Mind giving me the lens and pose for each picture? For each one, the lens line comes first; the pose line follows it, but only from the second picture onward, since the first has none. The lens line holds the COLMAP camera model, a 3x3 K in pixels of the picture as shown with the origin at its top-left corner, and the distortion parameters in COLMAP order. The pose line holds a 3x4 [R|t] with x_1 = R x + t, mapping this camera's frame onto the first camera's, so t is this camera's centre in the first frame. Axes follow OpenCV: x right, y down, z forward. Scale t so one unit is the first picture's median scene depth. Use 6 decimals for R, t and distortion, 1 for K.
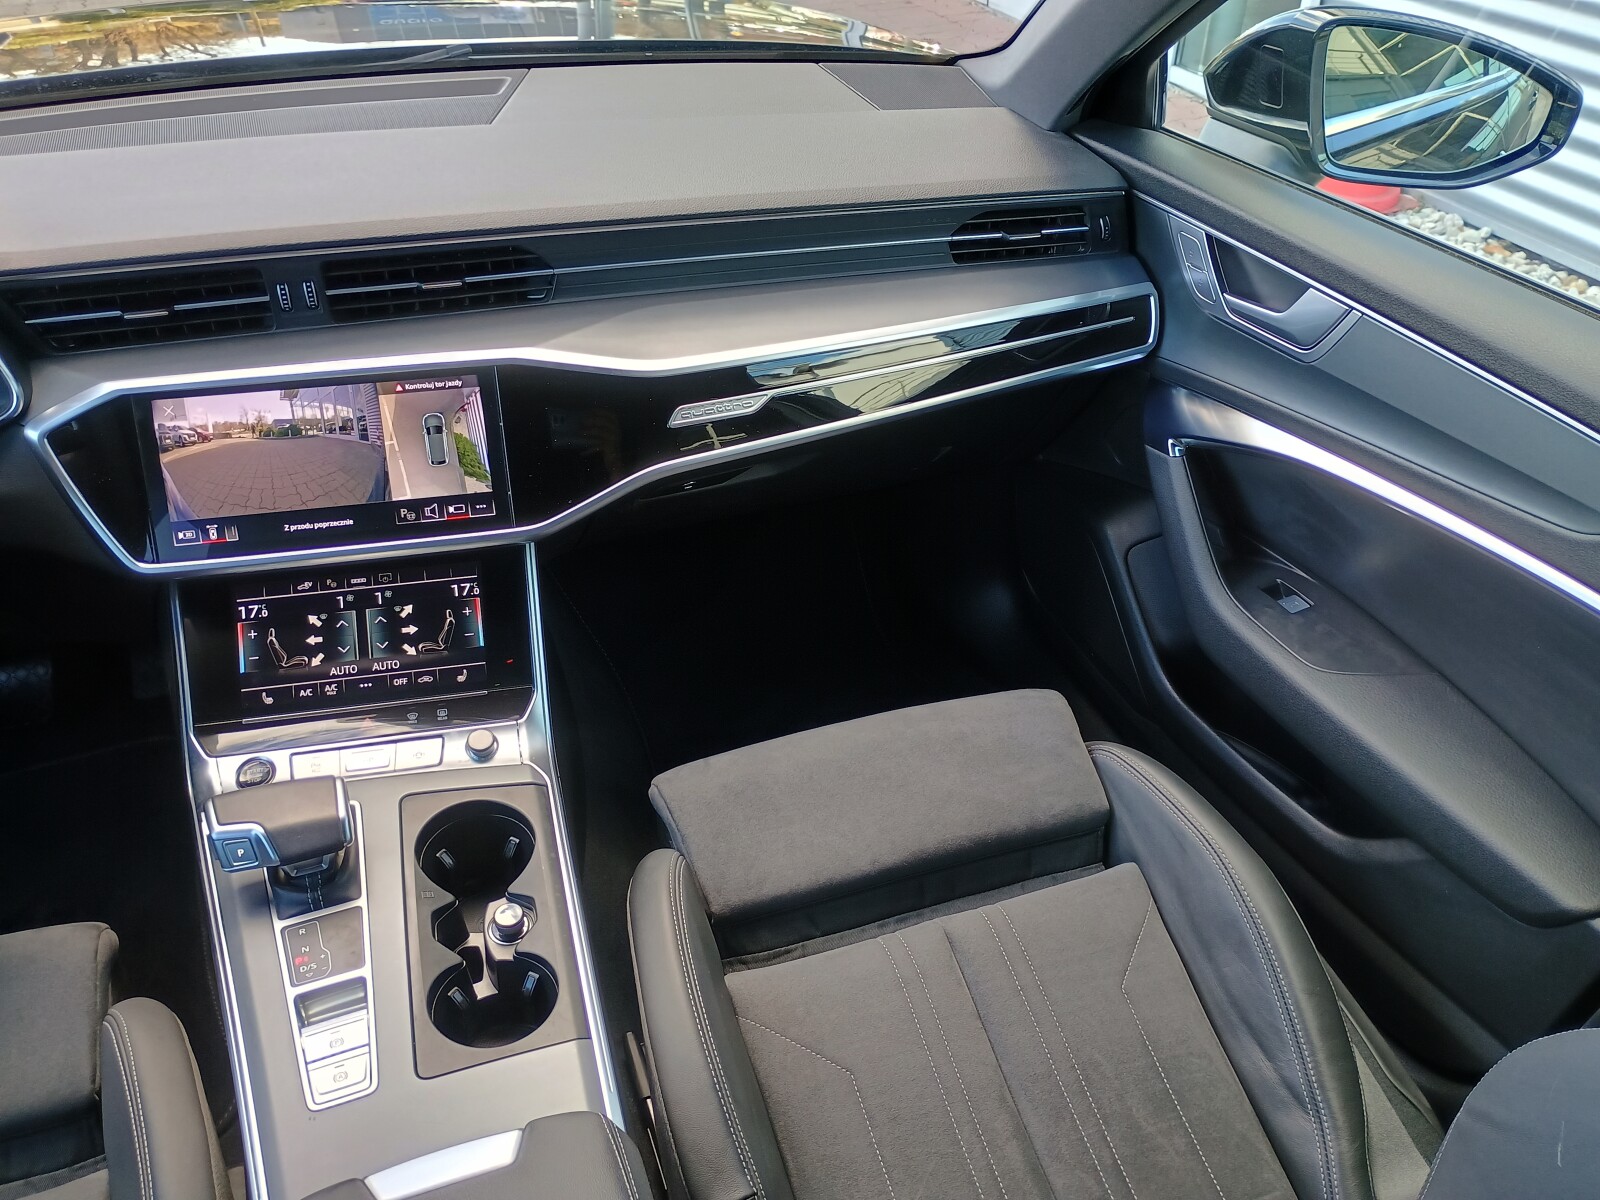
lens RADIAL K [[1379.6, 0, 795.6], [0, 1379.6, 600.3], [0, 0, 1]] dist [0.055311, -0.063417]
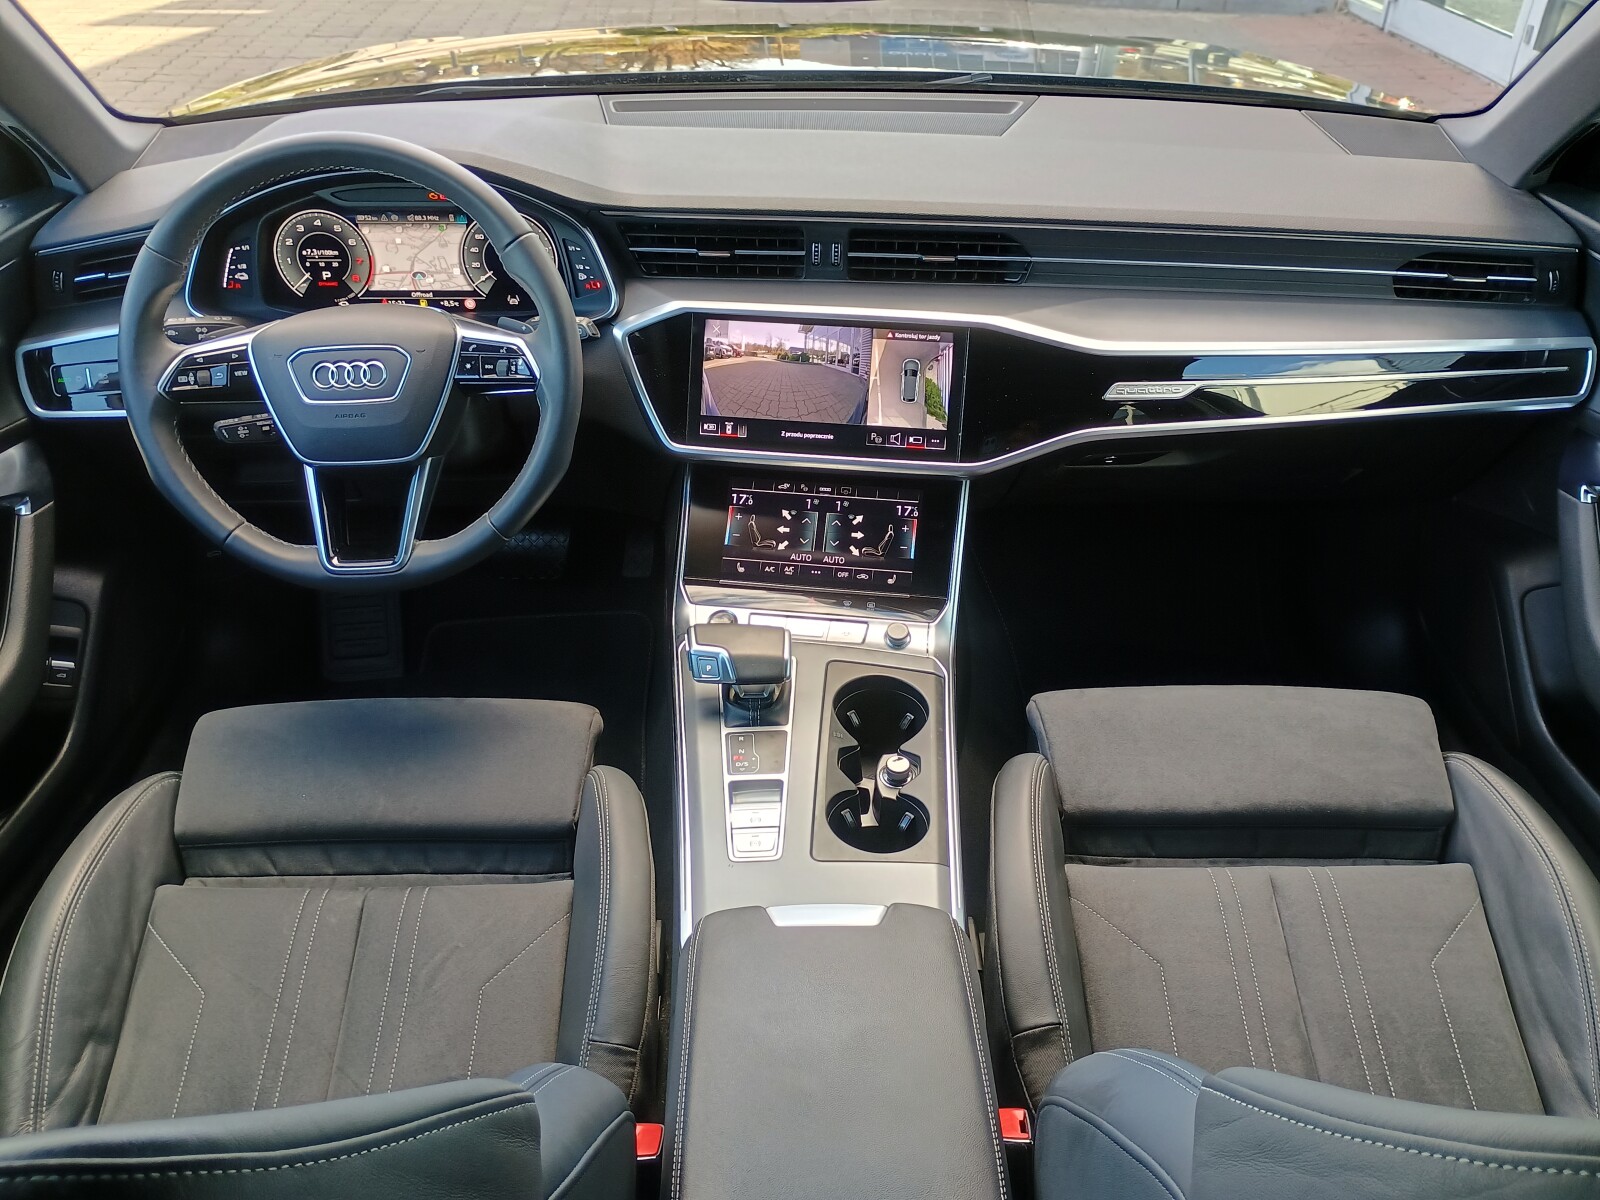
lens RADIAL K [[1379.6, 0, 808.9], [0, 1379.6, 589.8], [0, 0, 1]] dist [0.055311, -0.063417]
pose [[0.945987, 0.178157, -0.270867, 0.018670], [-0.189105, 0.981848, -0.014649, 0.099182], [0.263341, 0.065080, 0.962505, -0.183949]]
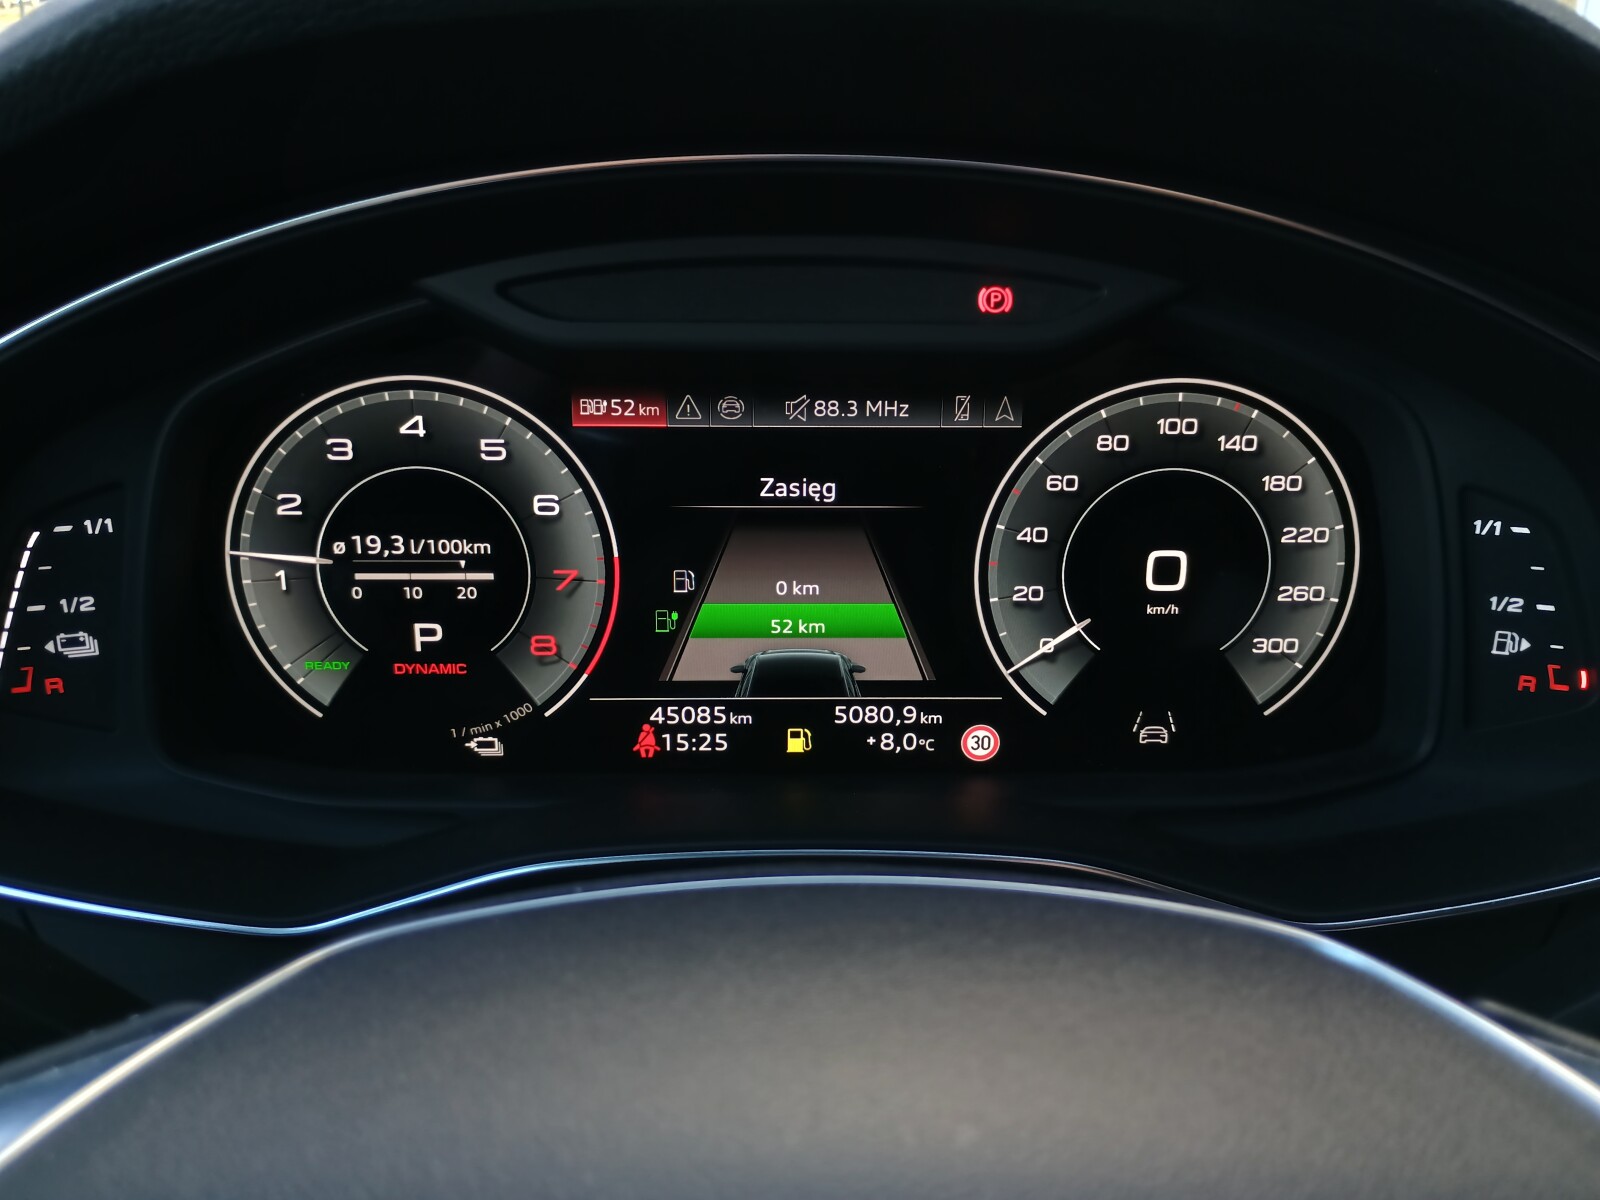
lens RADIAL K [[1379.6, 0, 801.2], [0, 1379.6, 594.3], [0, 0, 1]] dist [0.055311, -0.063417]
pose [[0.946944, 0.119255, -0.298455, -0.628098], [-0.191834, 0.954779, -0.227149, -0.074134], [0.257870, 0.272351, 0.926999, 0.641294]]
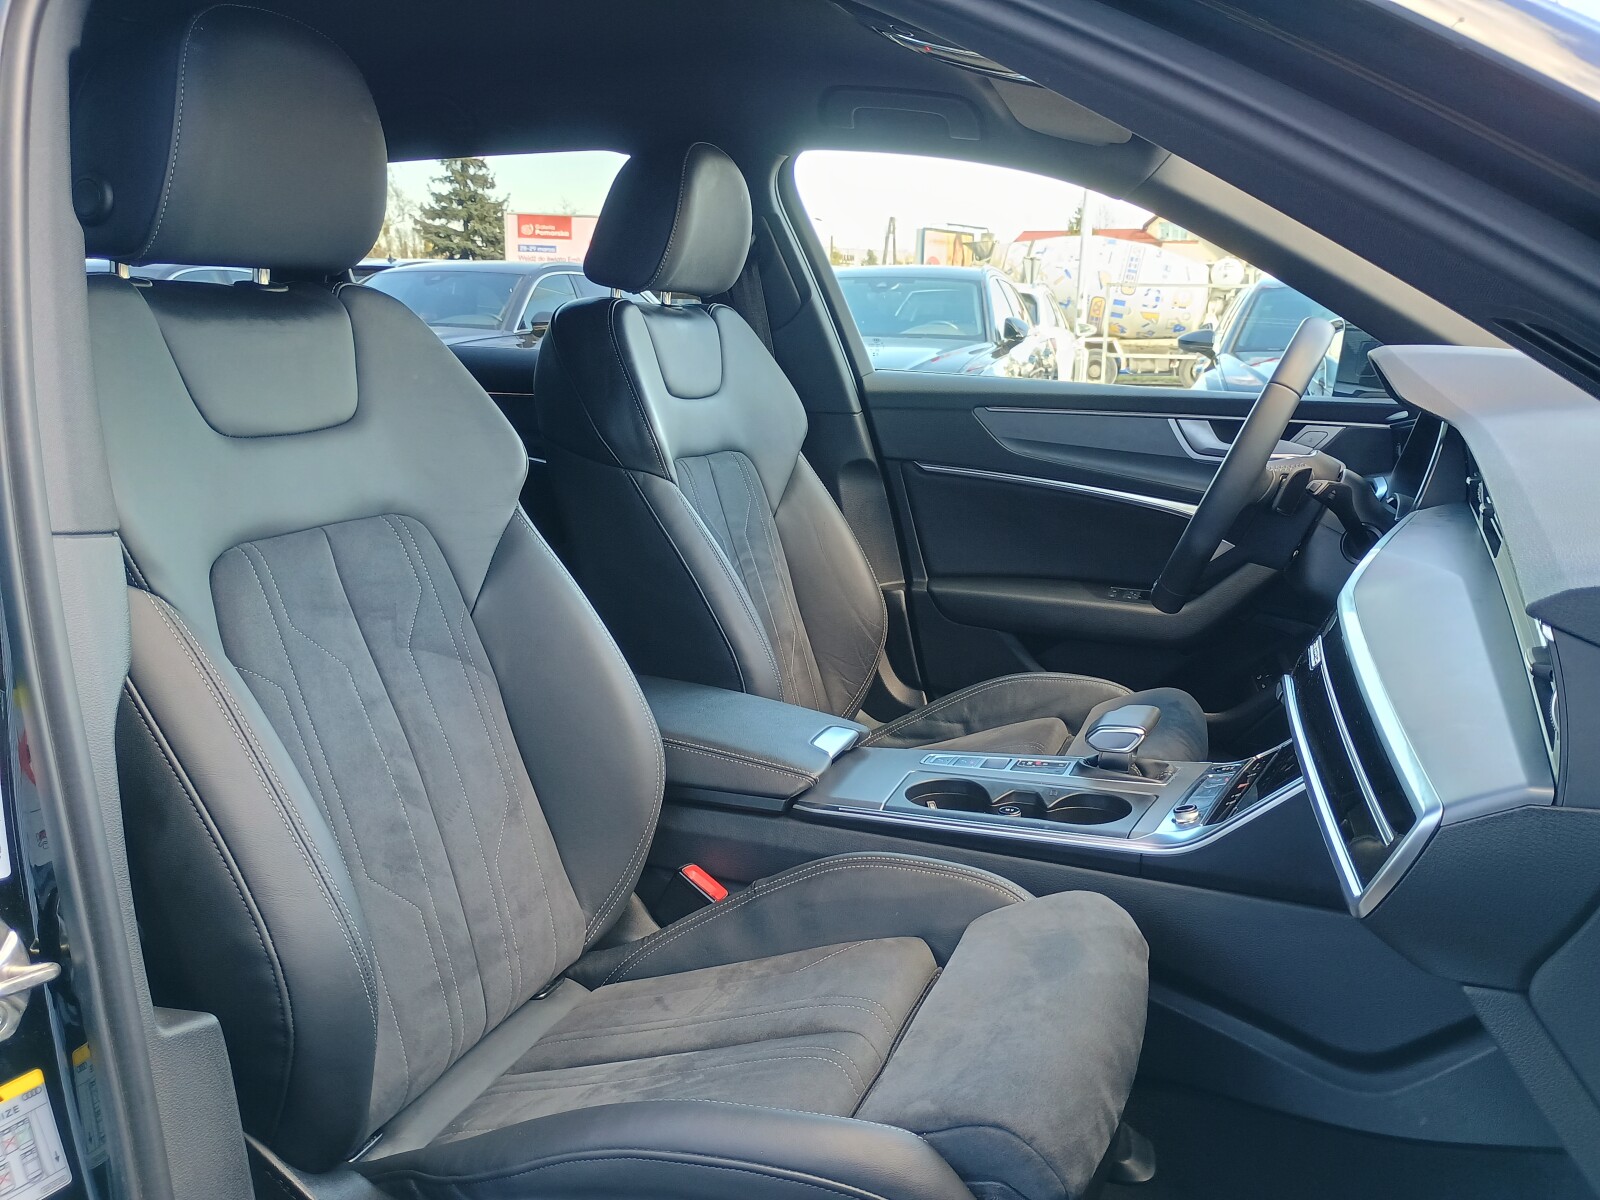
lens RADIAL K [[1379.6, 0, 798.6], [0, 1379.6, 599.9], [0, 0, 1]] dist [0.055311, -0.063417]
pose [[-0.623256, 0.149711, -0.767554, 0.858784], [-0.466642, 0.716413, 0.518650, -0.481743], [0.627533, 0.681424, -0.376647, 1.117289]]
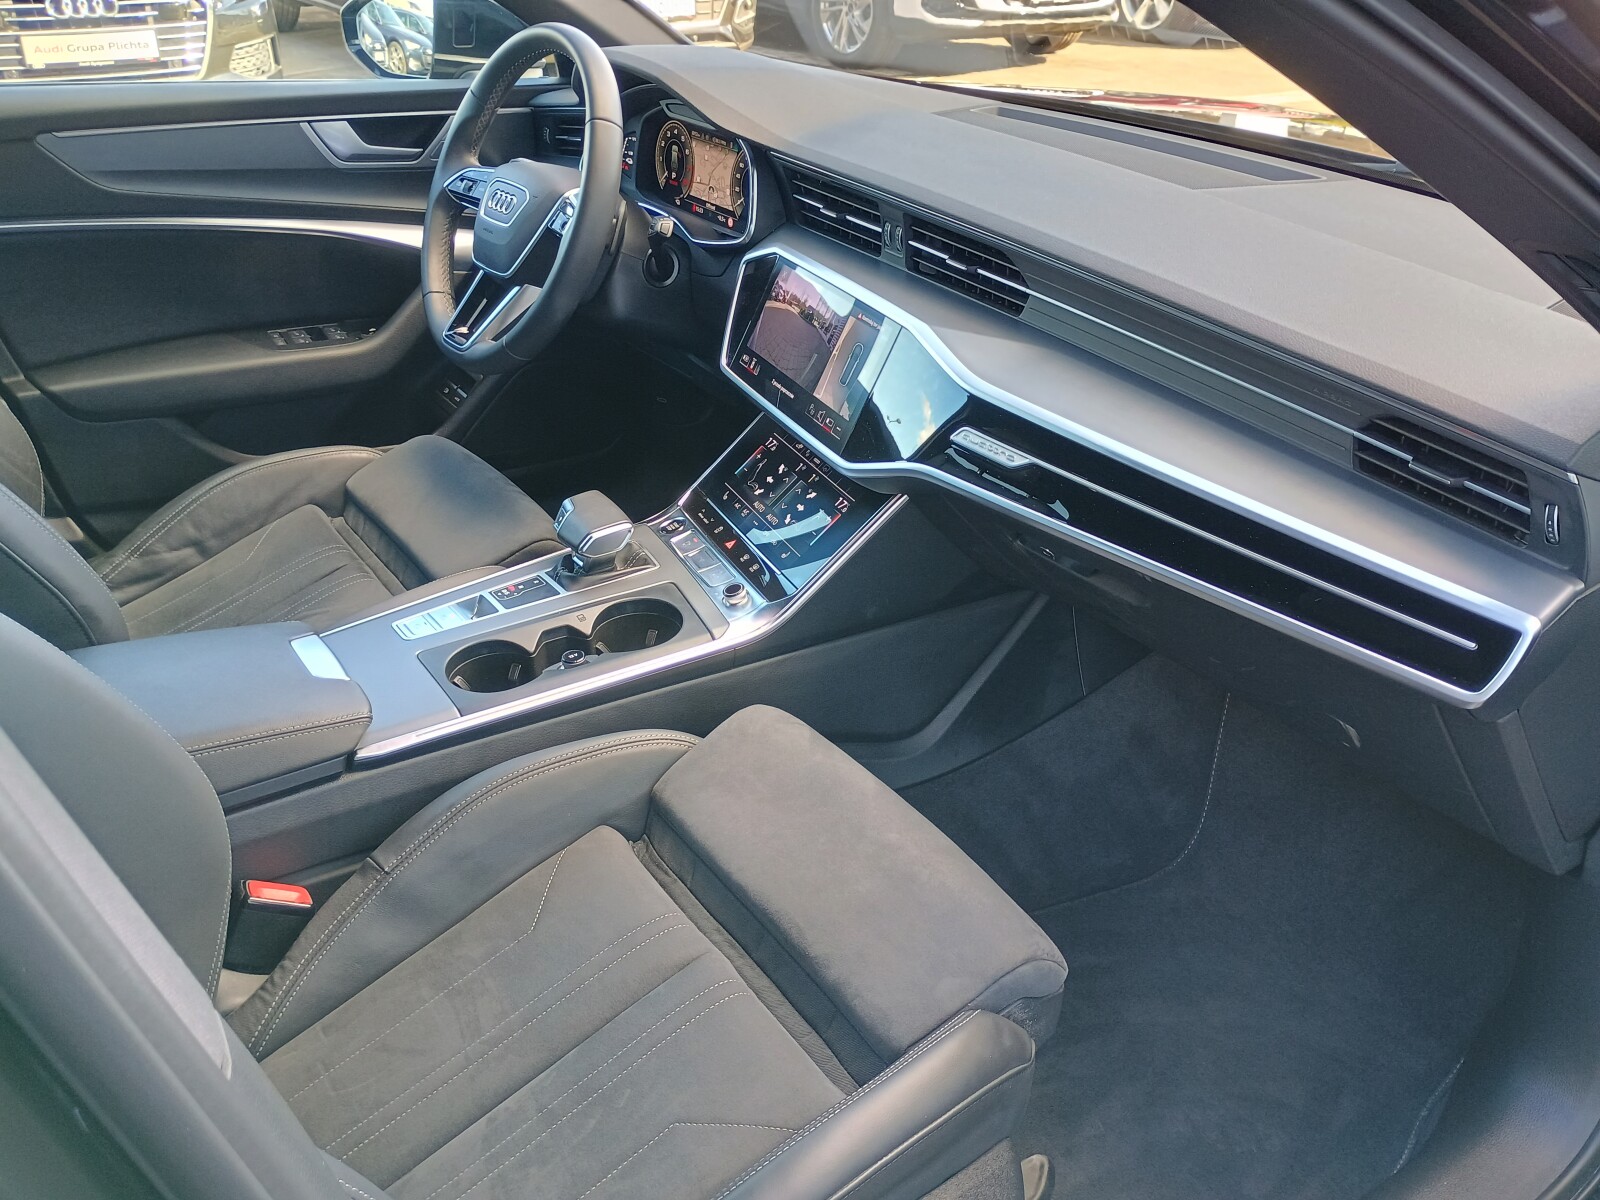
lens RADIAL K [[1379.6, 0, 824.4], [0, 1379.6, 604.2], [0, 0, 1]] dist [0.055311, -0.063417]
pose [[0.254834, 0.463081, -0.848891, 0.825428], [-0.579991, 0.775633, 0.249007, -0.236166], [0.773738, 0.428893, 0.466241, 0.517799]]
